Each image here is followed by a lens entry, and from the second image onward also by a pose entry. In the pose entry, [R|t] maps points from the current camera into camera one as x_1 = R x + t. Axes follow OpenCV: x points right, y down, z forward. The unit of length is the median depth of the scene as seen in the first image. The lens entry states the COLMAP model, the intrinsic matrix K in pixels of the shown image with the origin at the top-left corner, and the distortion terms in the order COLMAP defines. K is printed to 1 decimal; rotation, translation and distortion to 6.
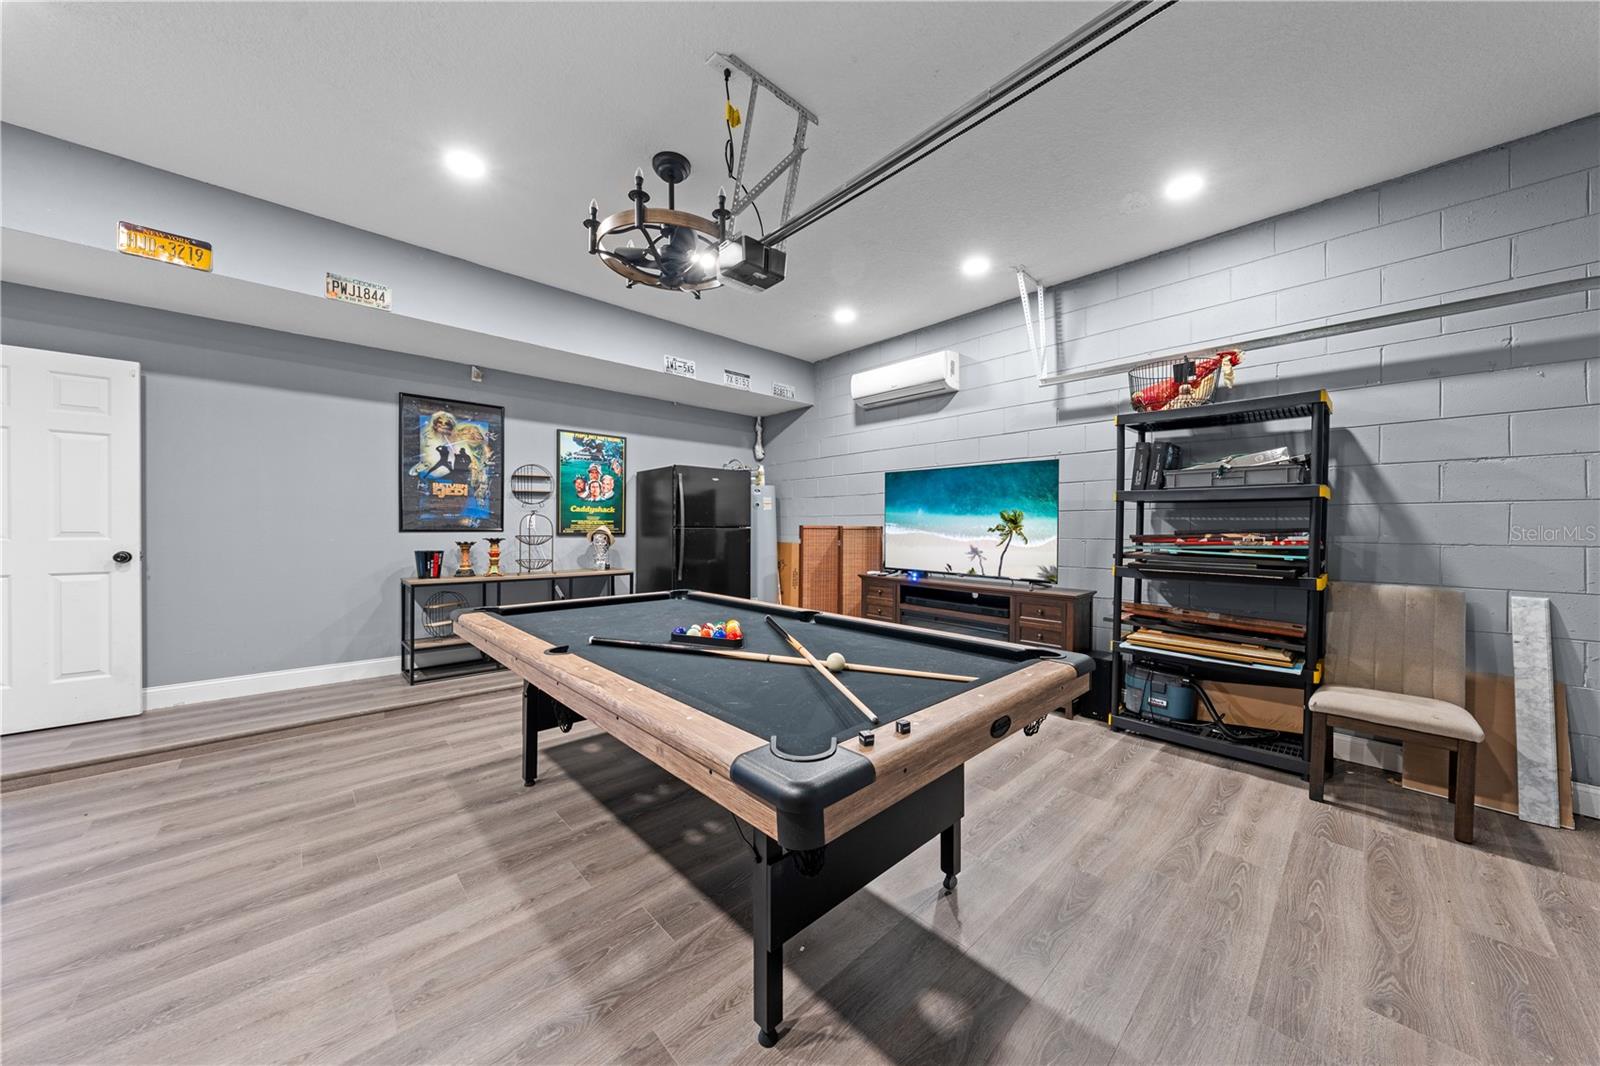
lens RADIAL K [[542.0, 0, 804.4], [0, 542.0, 525.8], [0, 0, 1]] dist [0.000171, 0.000029]
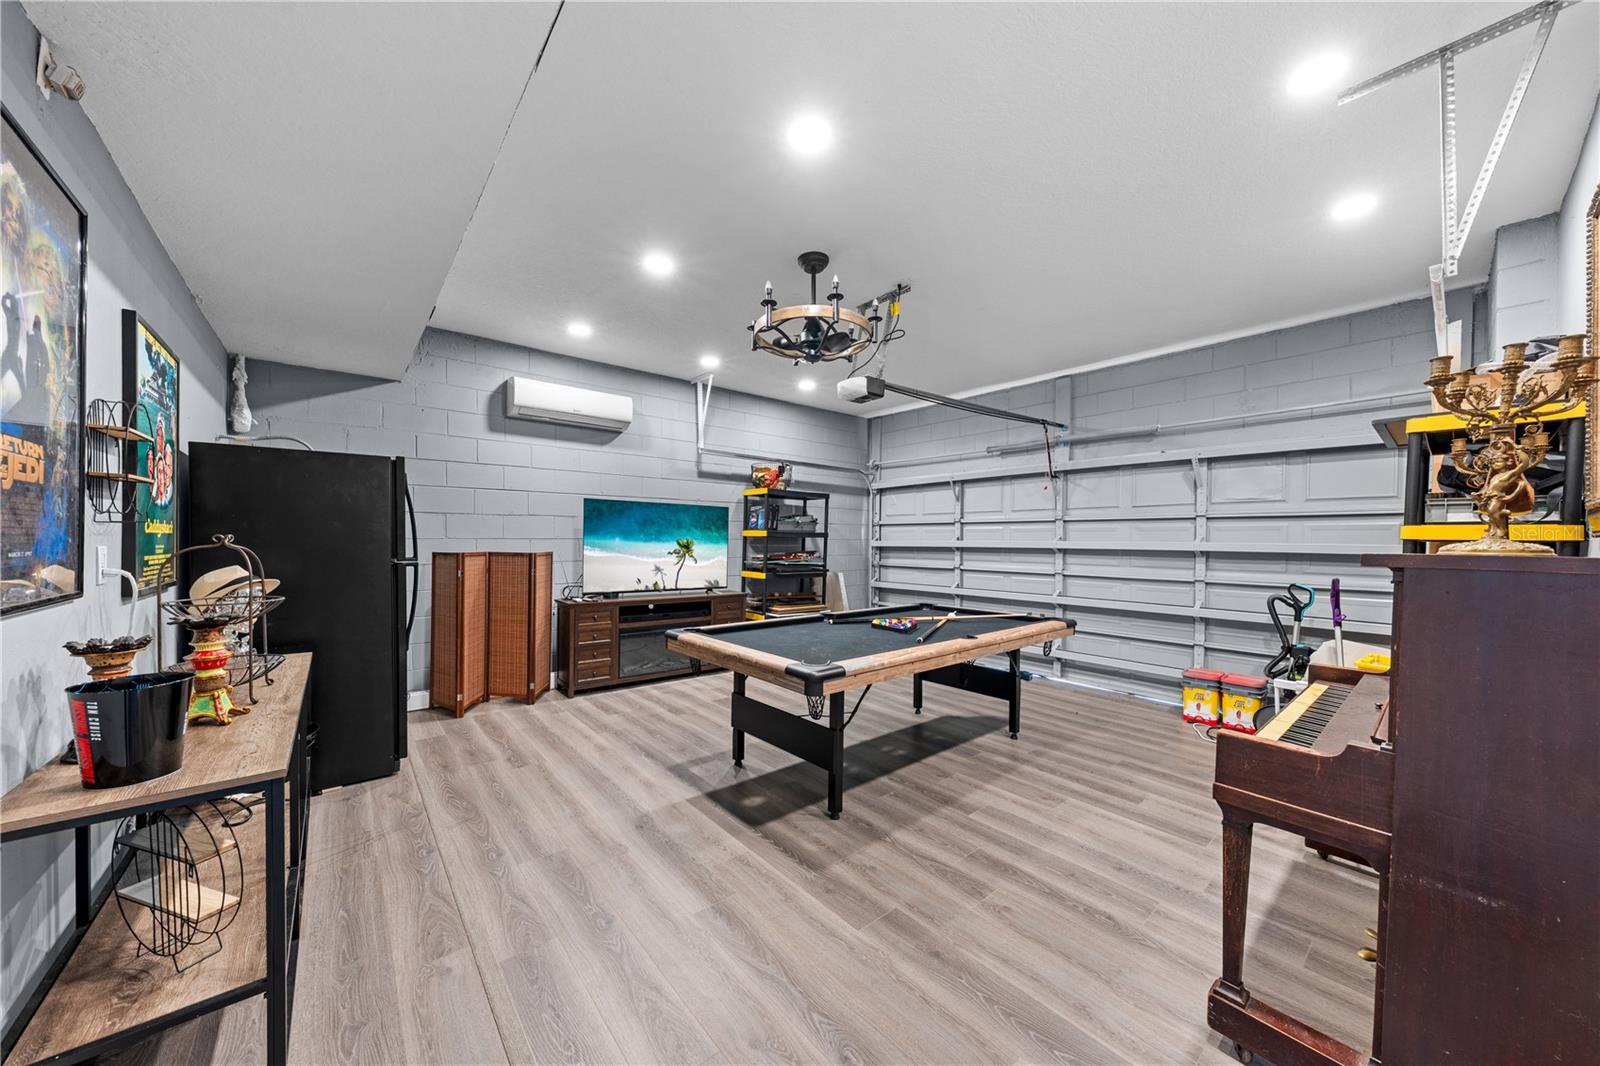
lens RADIAL K [[542.0, 0, 801.7], [0, 542.0, 545.9], [0, 0, 1]] dist [0.000171, 0.000029]
pose [[0.059560, -0.015566, 0.998103, -1.008626], [-0.009111, 0.999828, 0.016137, -0.036804], [-0.998183, -0.010055, 0.059408, 0.663435]]
